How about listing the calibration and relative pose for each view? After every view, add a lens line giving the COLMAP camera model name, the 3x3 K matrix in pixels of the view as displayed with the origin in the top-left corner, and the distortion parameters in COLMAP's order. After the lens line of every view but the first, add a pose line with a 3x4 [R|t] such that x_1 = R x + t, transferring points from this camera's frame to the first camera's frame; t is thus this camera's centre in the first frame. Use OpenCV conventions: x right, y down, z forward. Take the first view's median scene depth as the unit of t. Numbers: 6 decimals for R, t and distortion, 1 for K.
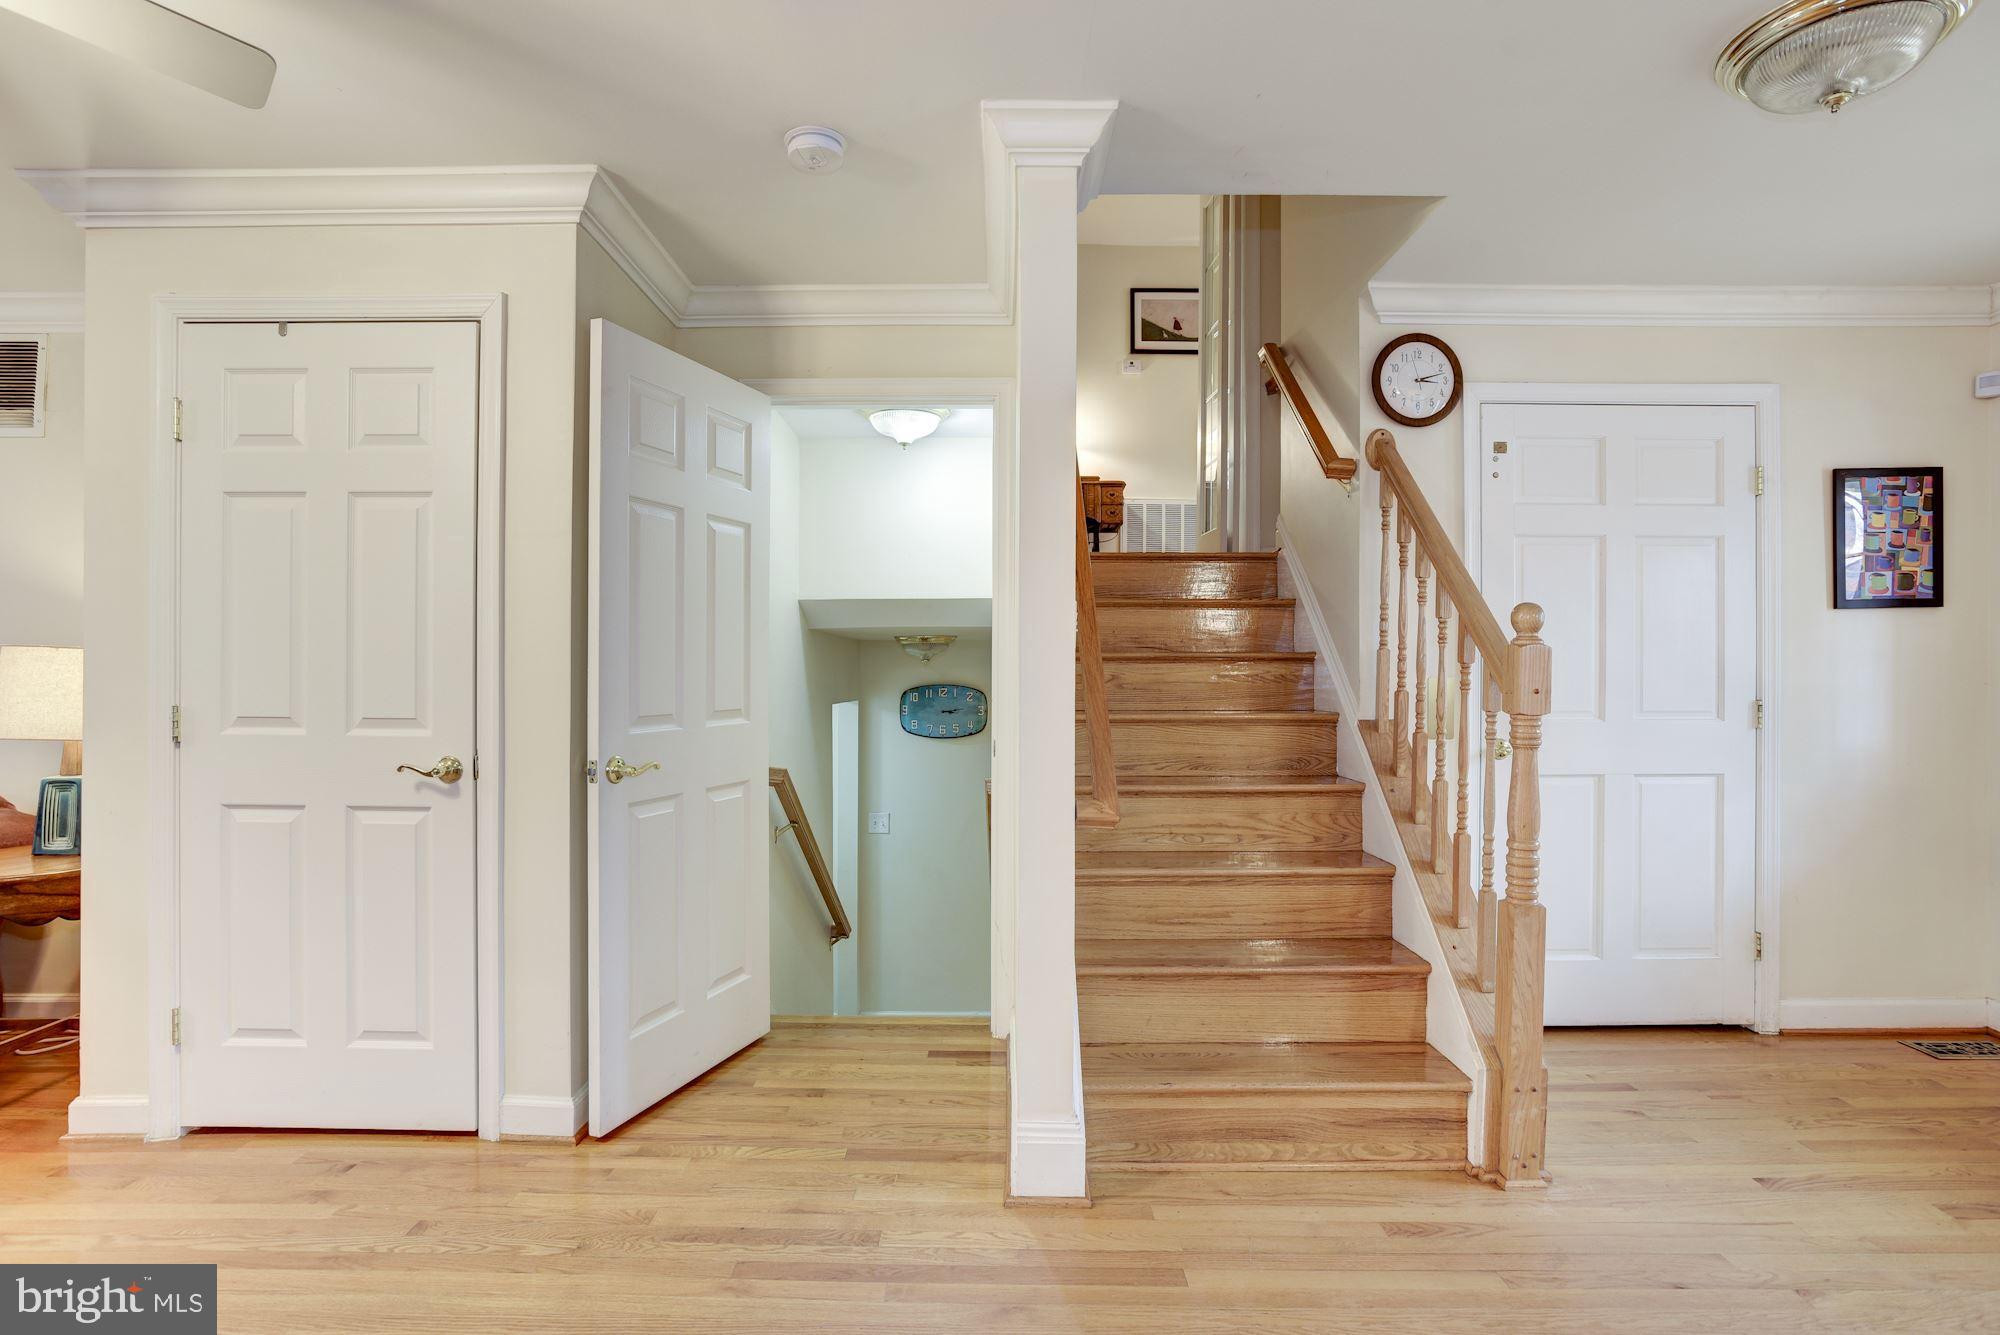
lens RADIAL K [[957.2, 0, 1002.4], [0, 957.2, 669.3], [0, 0, 1]] dist [-0.051427, 0.023346]
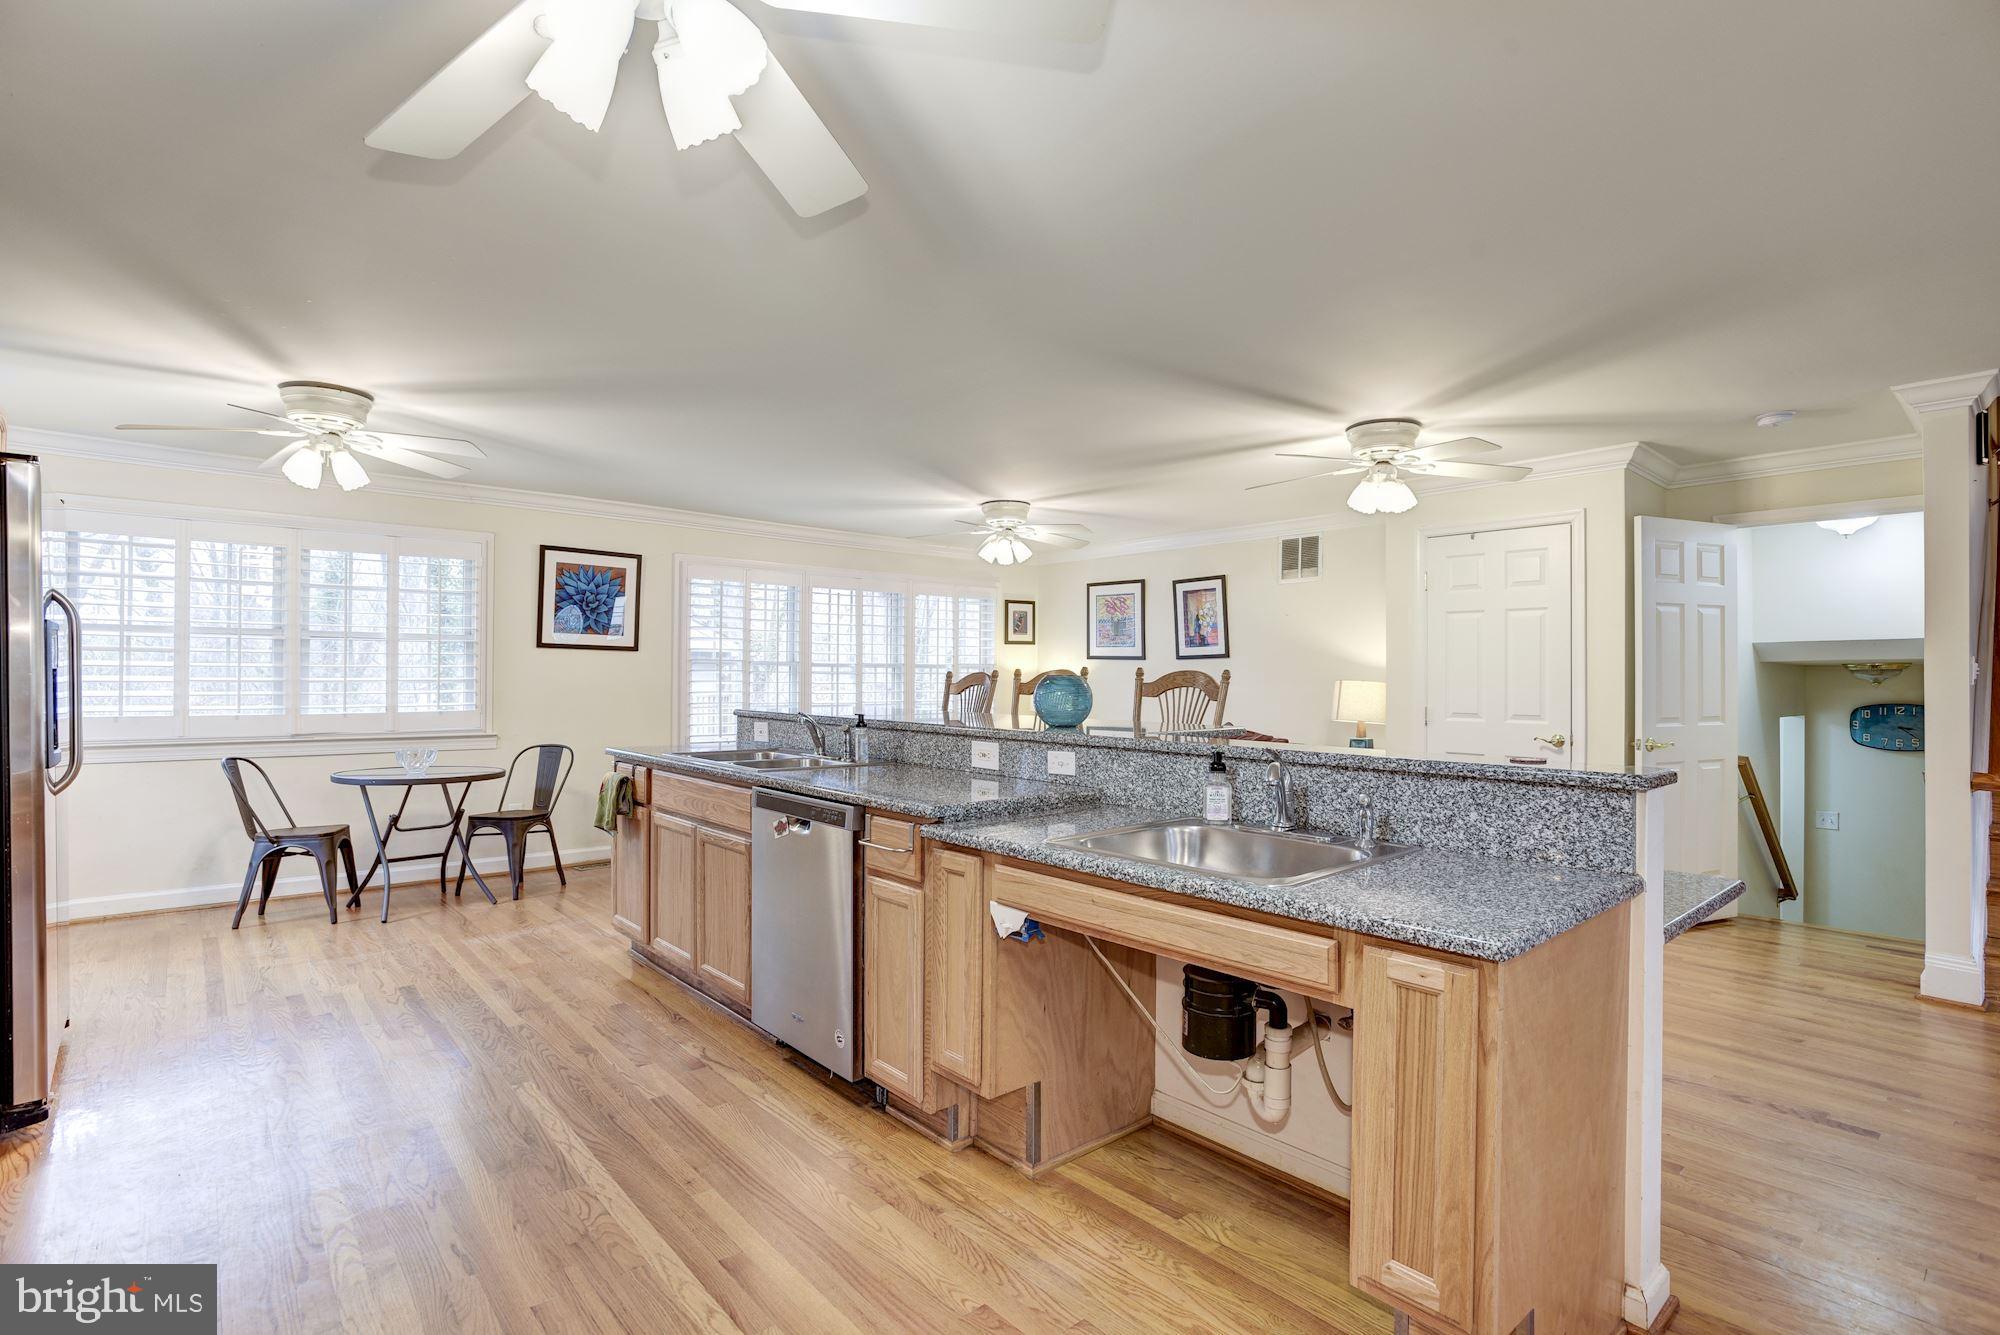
lens RADIAL K [[966.2, 0, 1002.9], [0, 966.2, 668.3], [0, 0, 1]] dist [-0.053627, 0.024380]
pose [[0.658154, -0.006914, -0.752851, 0.144037], [-0.002602, 0.999931, -0.011457, -0.020137], [0.752878, 0.009499, 0.658091, -1.006226]]
